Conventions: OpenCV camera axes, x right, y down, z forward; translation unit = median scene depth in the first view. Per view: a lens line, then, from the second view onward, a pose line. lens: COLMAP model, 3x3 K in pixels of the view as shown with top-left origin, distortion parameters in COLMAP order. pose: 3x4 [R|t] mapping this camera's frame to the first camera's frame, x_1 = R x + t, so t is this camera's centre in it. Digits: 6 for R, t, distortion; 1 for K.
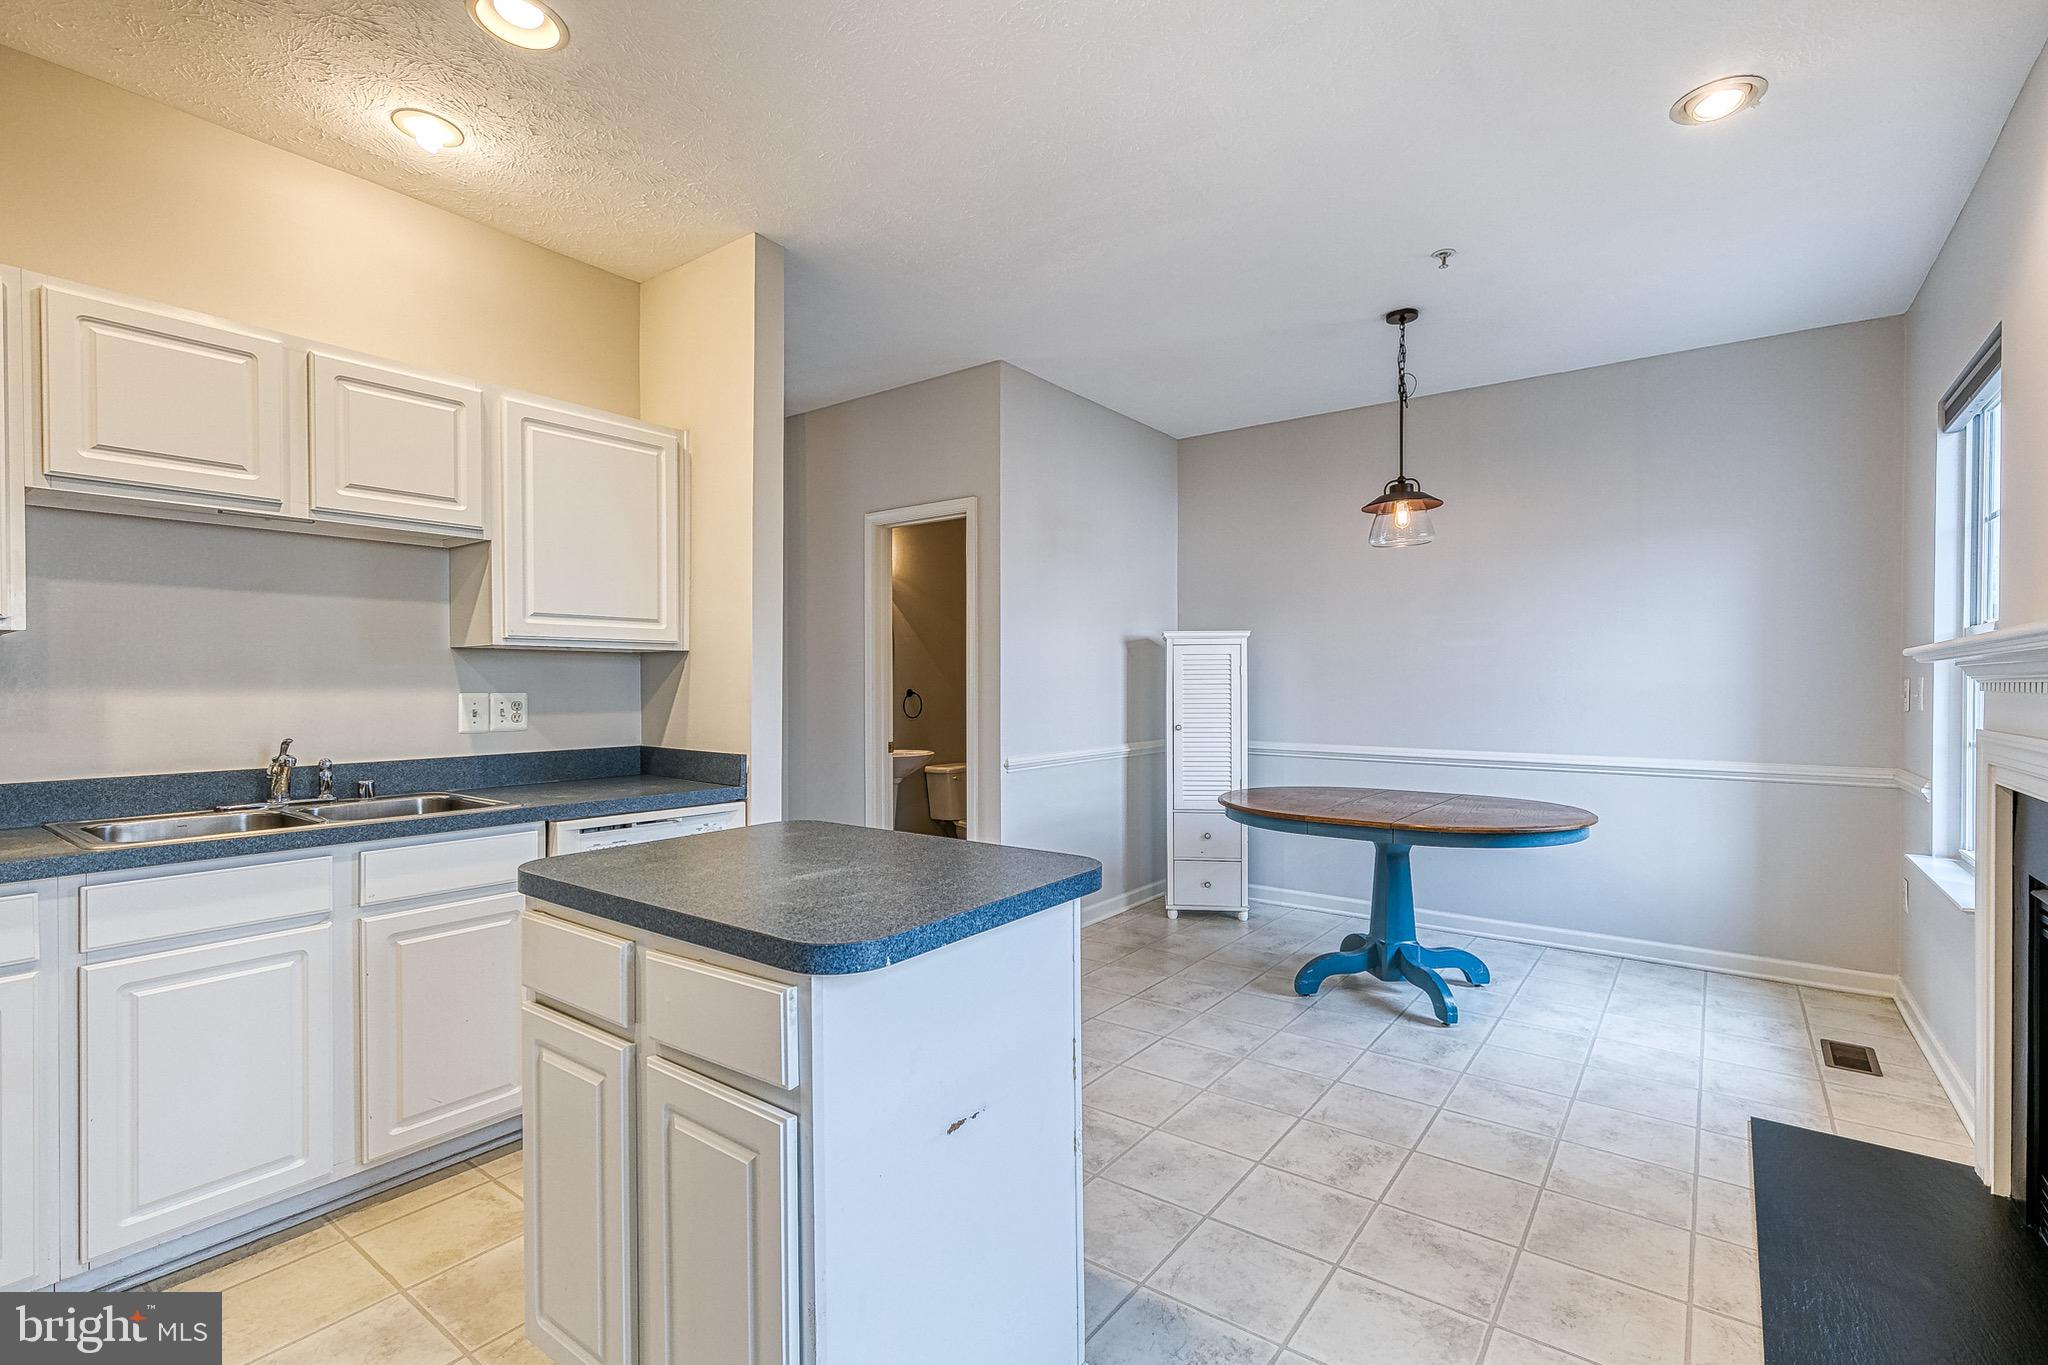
lens RADIAL K [[925.1, 0, 1045.6], [0, 925.1, 688.9], [0, 0, 1]] dist [0.008507, -0.000183]
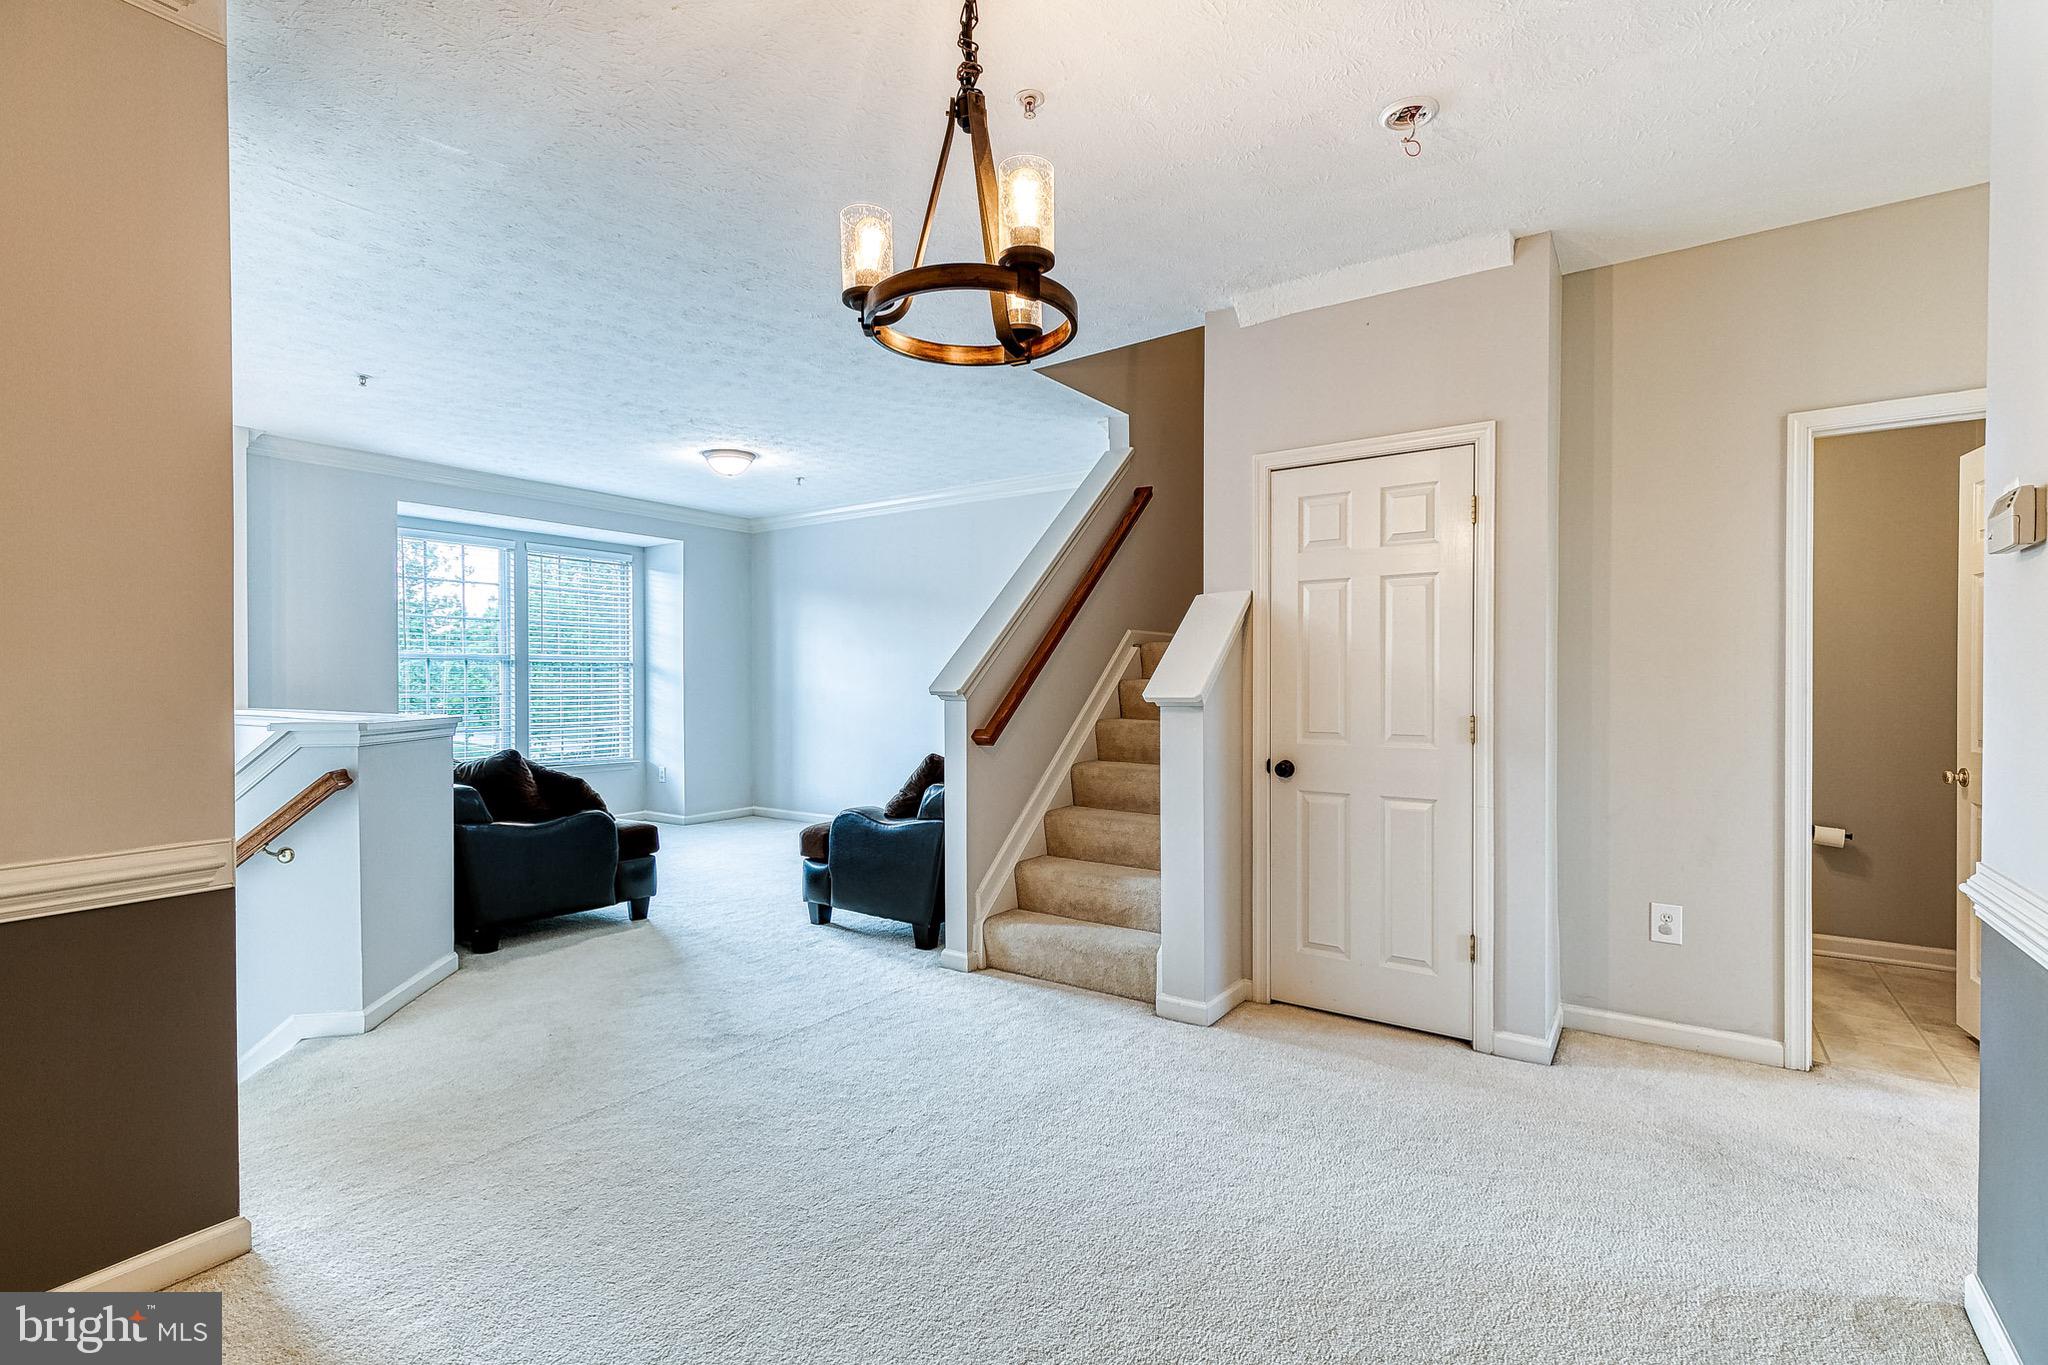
lens RADIAL K [[922.1, 0, 1037.8], [0, 922.1, 690.9], [0, 0, 1]] dist [0.008329, -0.000699]
pose [[0.999656, 0.003086, 0.026039, -1.310703], [-0.003197, 0.999986, 0.004214, -0.007590], [-0.026026, -0.004296, 0.999652, 0.708102]]
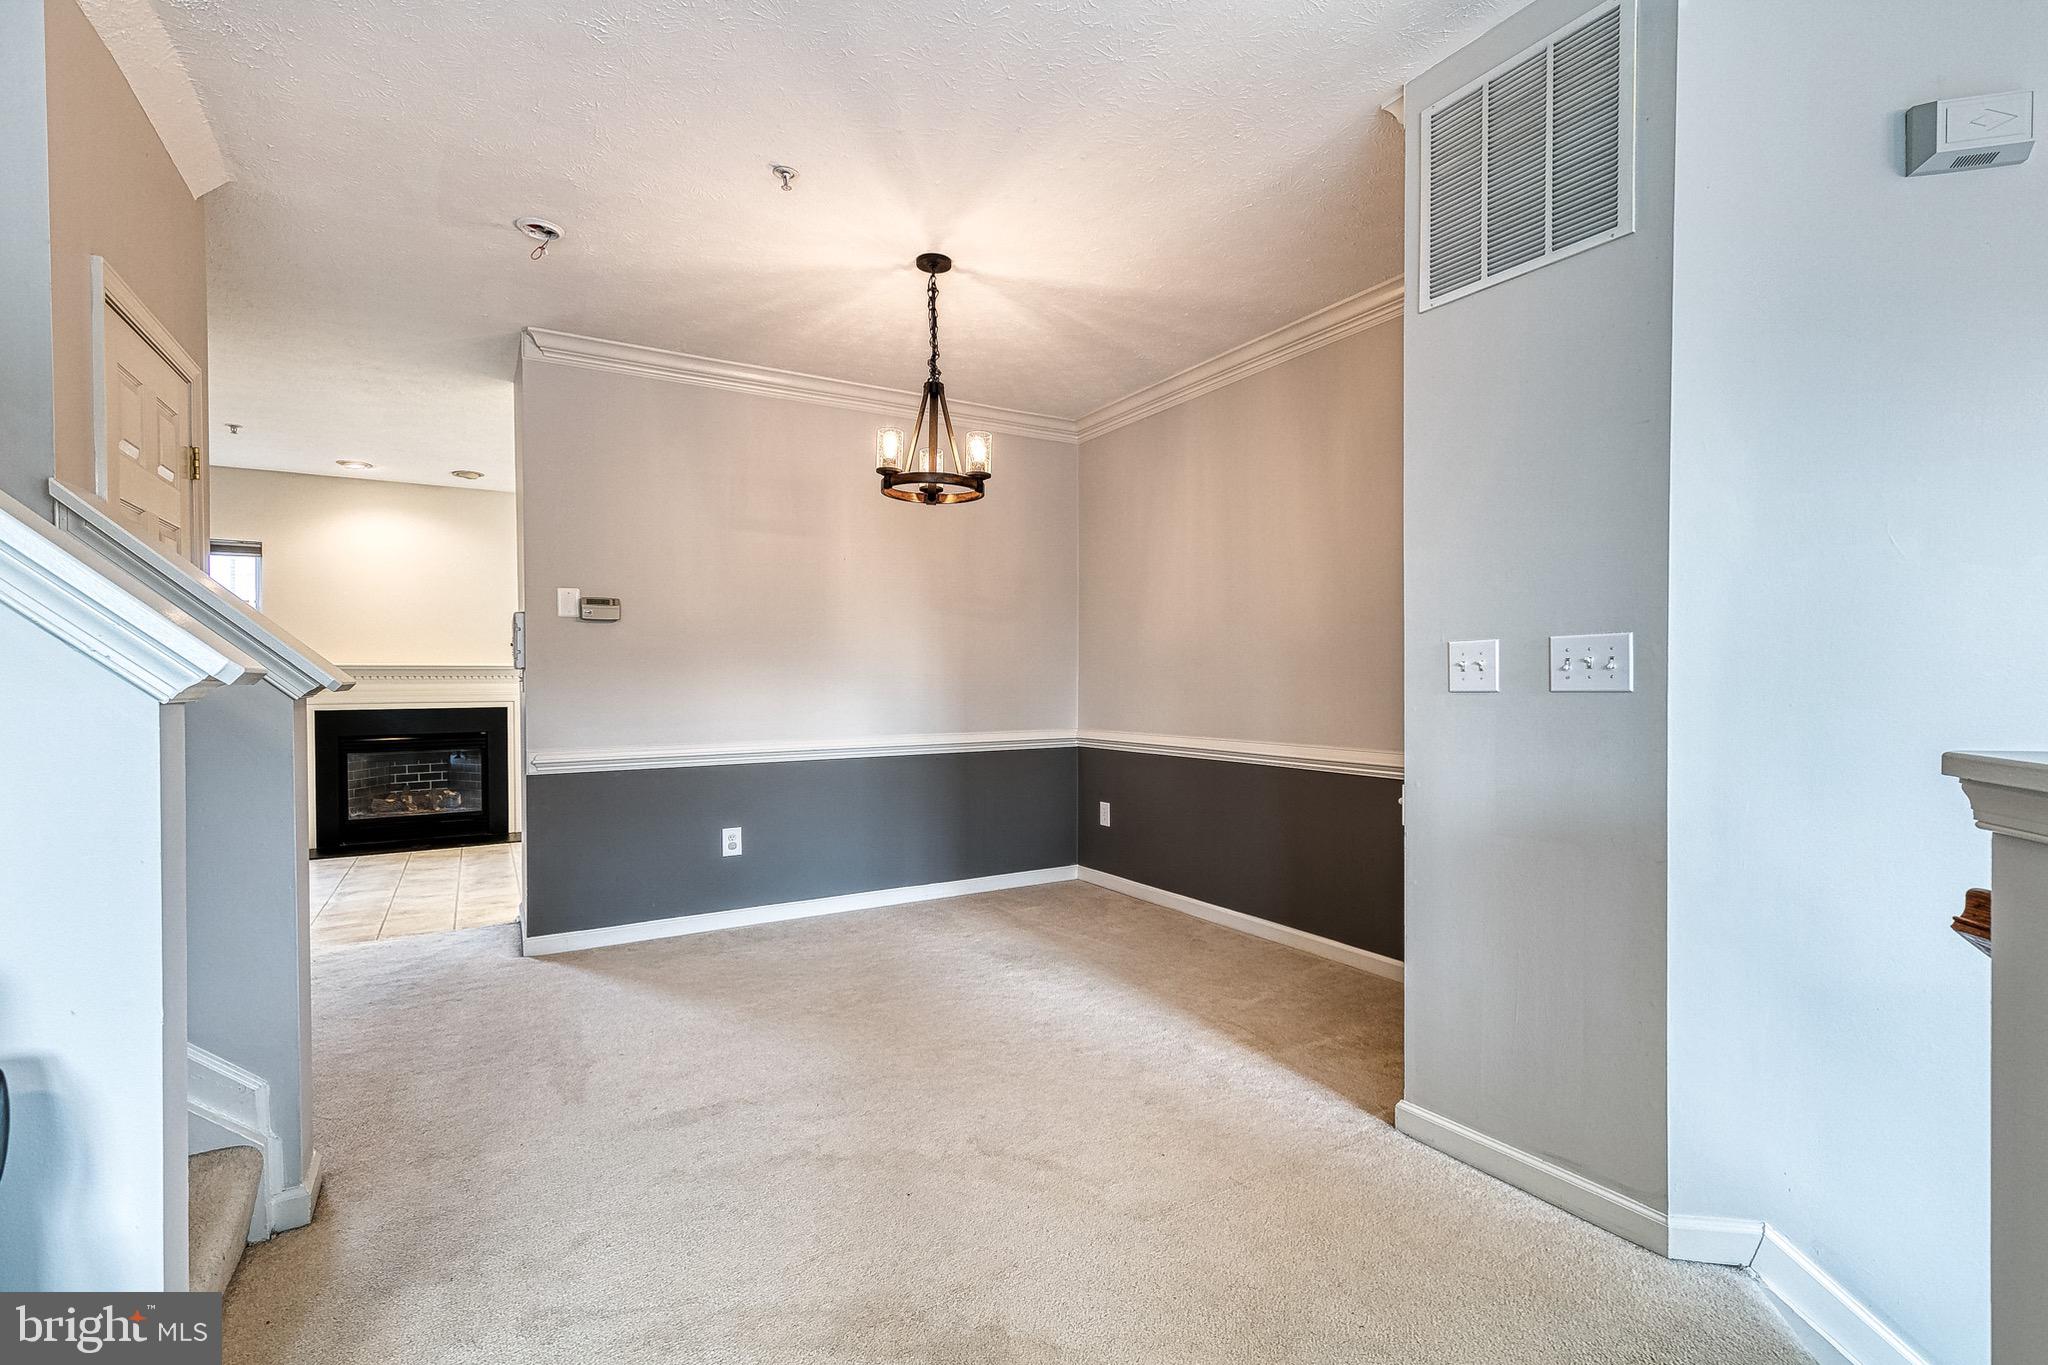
lens RADIAL K [[905.3, 0, 1024.0], [0, 905.3, 682.5], [0, 0, 1]] dist [0.002356, -0.000028]
pose [[-0.921353, 0.006270, 0.388677, -1.949765], [0.010635, 0.999902, 0.009081, 0.005230], [-0.388582, 0.012501, -0.921329, 2.455896]]
